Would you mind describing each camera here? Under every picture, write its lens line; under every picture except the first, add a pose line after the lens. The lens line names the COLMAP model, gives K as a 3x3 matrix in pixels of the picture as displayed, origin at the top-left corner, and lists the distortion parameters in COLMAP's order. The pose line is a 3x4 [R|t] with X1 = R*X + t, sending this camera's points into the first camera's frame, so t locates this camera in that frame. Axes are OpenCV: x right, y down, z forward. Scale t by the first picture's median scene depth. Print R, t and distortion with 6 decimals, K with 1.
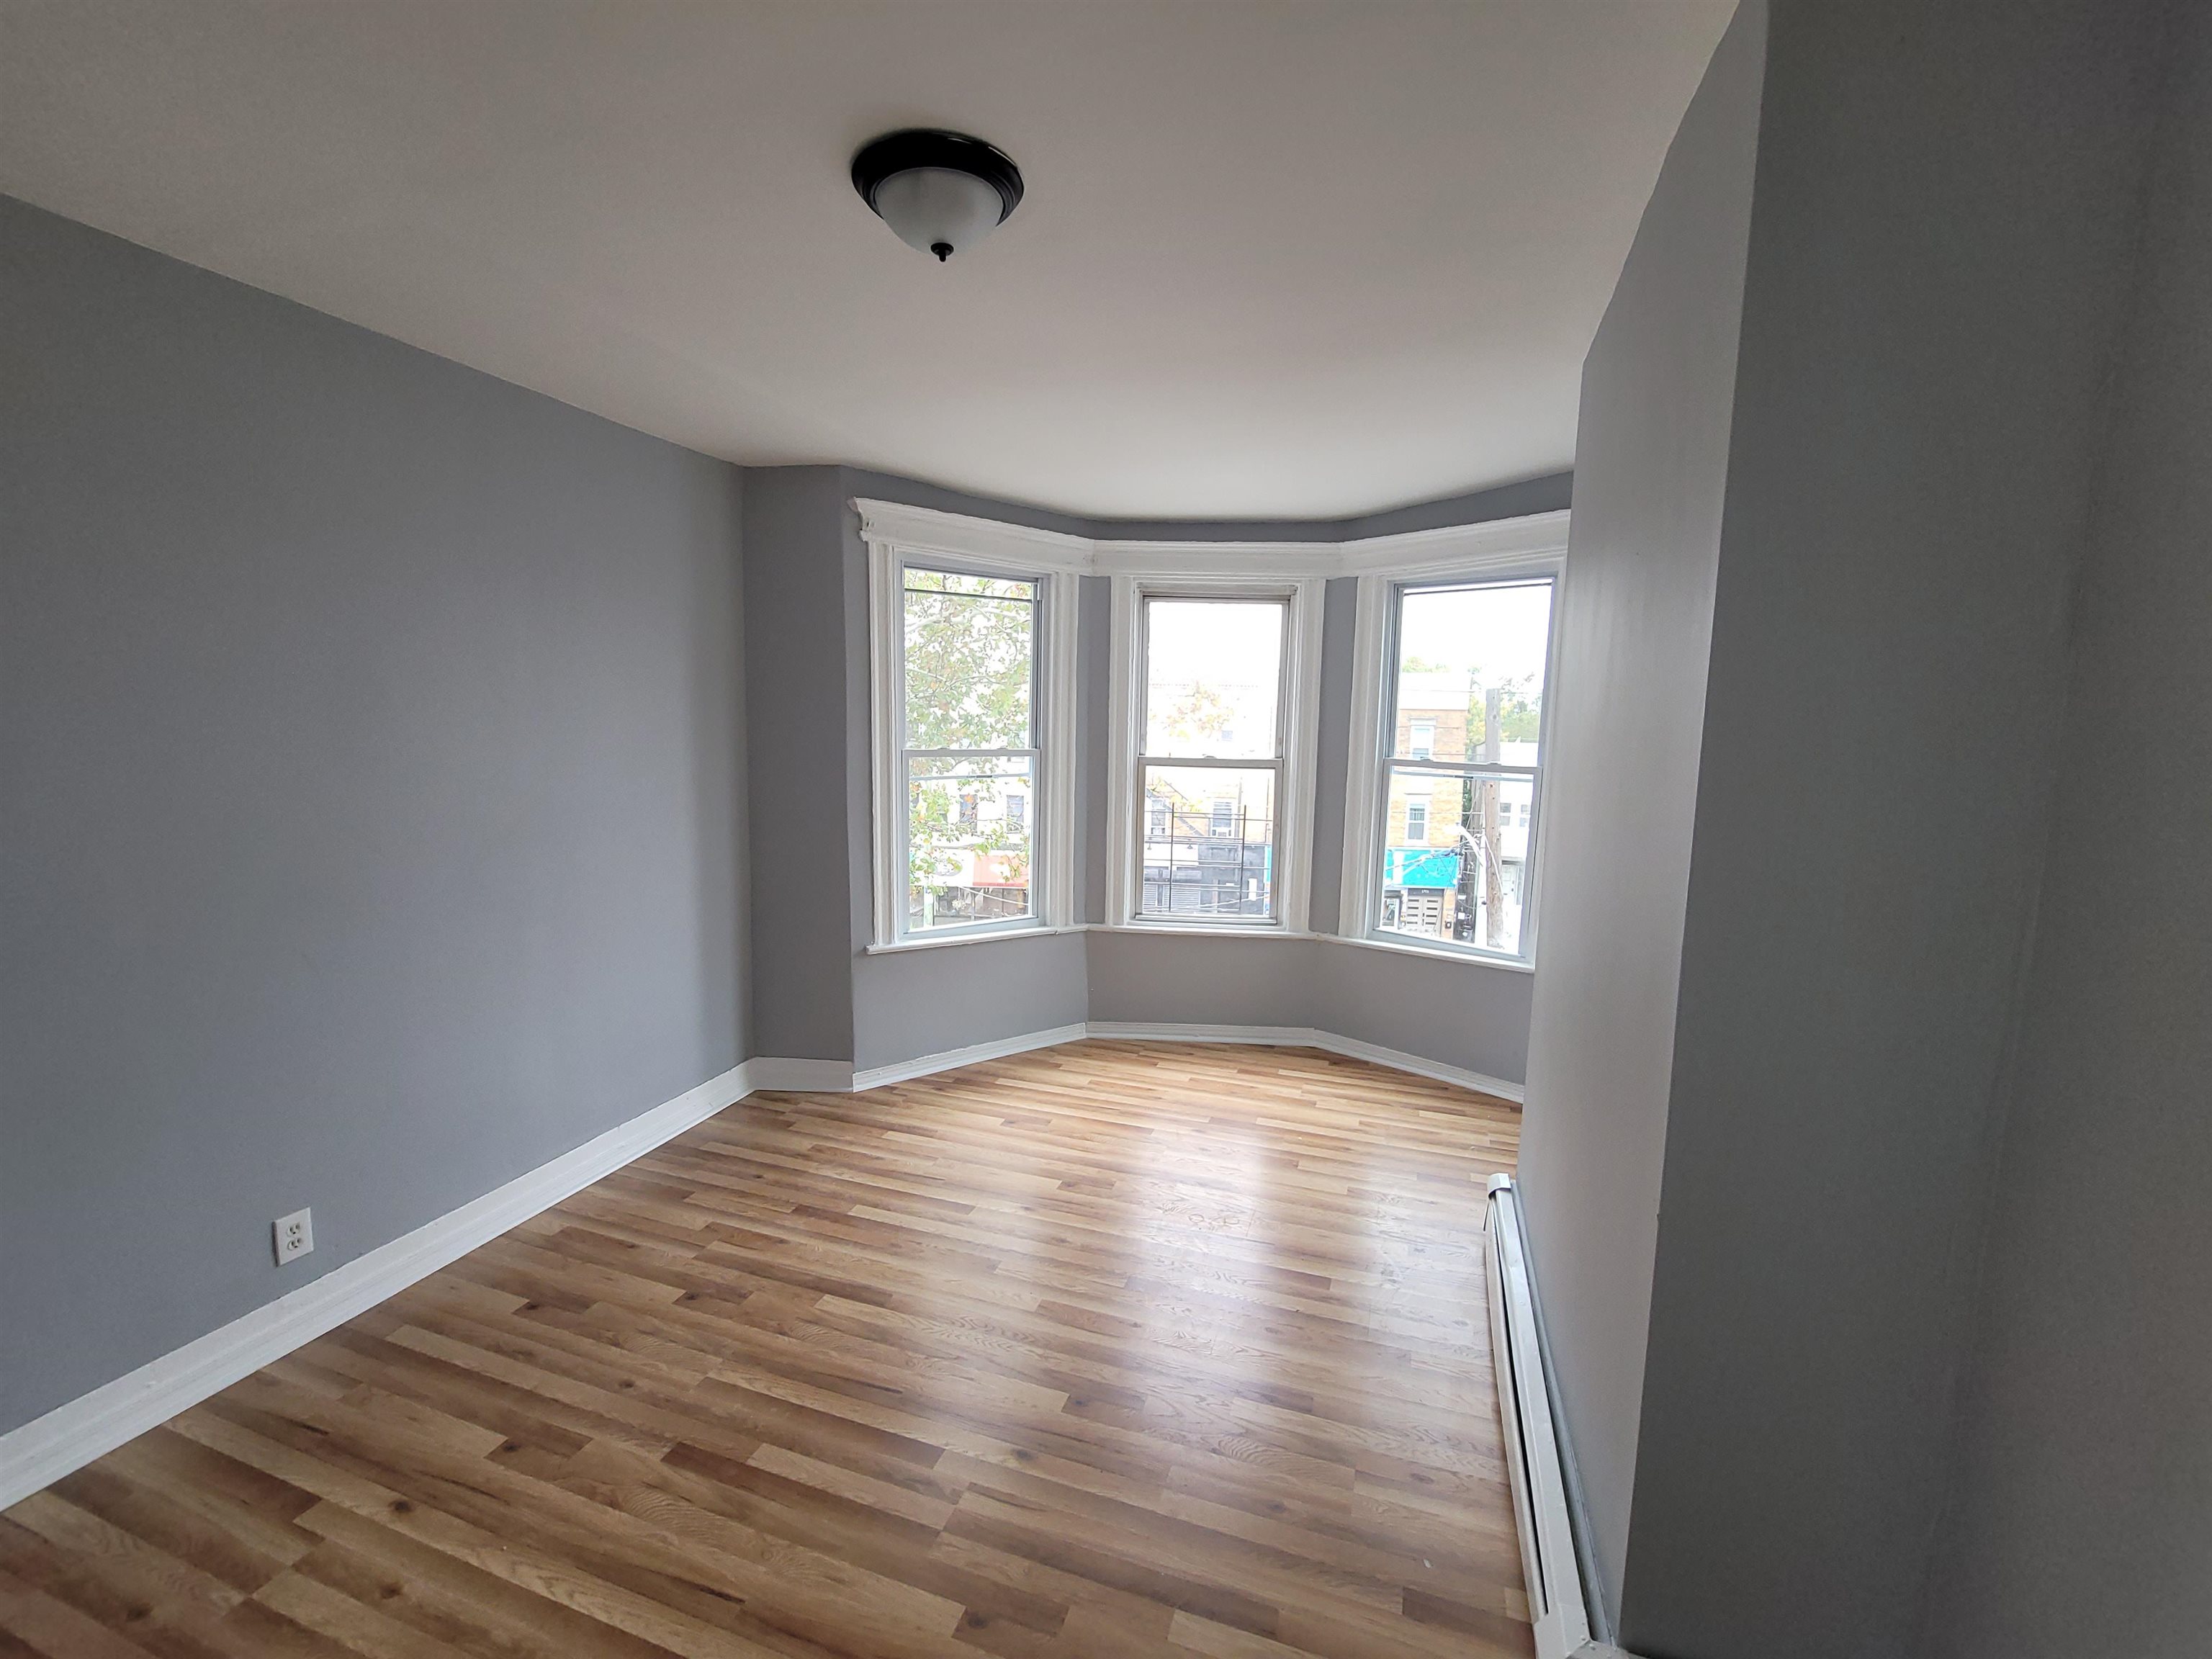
lens RADIAL K [[911.9, 0, 1114.6], [0, 911.9, 817.1], [0, 0, 1]] dist [-0.002272, 0.001007]
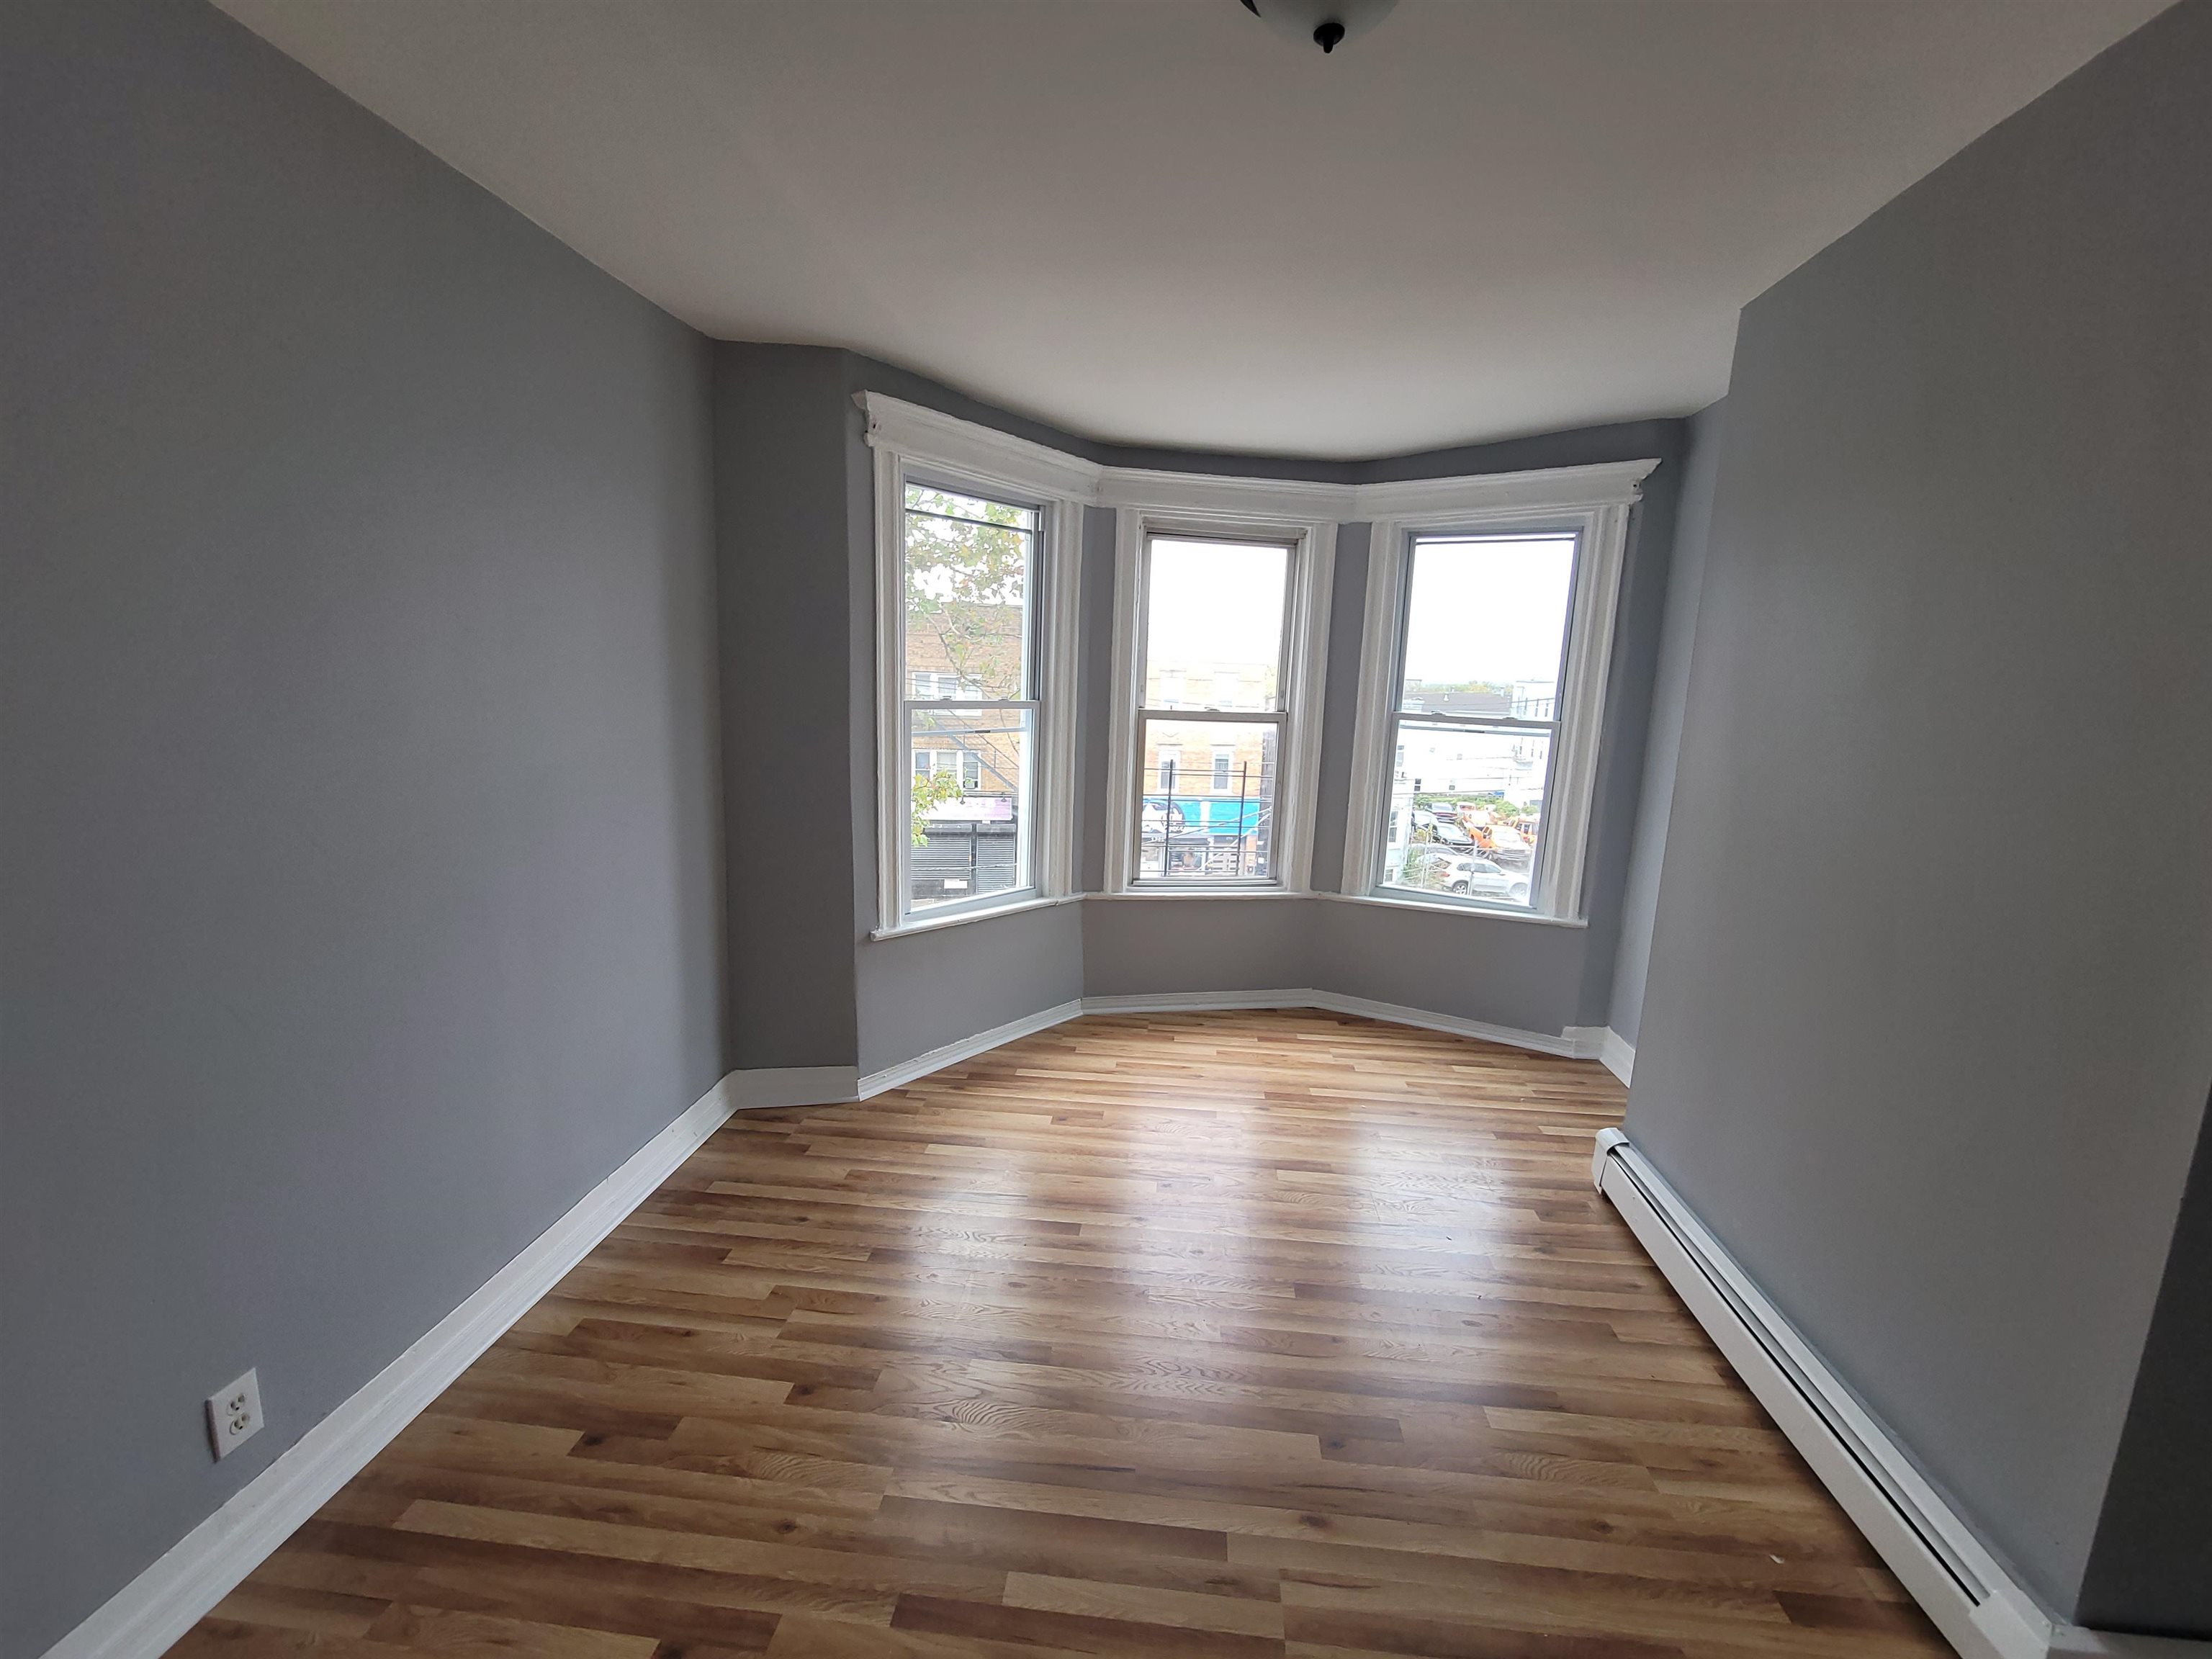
lens RADIAL K [[911.9, 0, 1122.1], [0, 911.9, 817.7], [0, 0, 1]] dist [-0.002272, 0.001007]
pose [[0.972302, -0.023603, 0.232532, -0.242834], [0.011230, 0.998457, 0.054389, -0.008971], [-0.233457, -0.050271, 0.971067, 0.123089]]
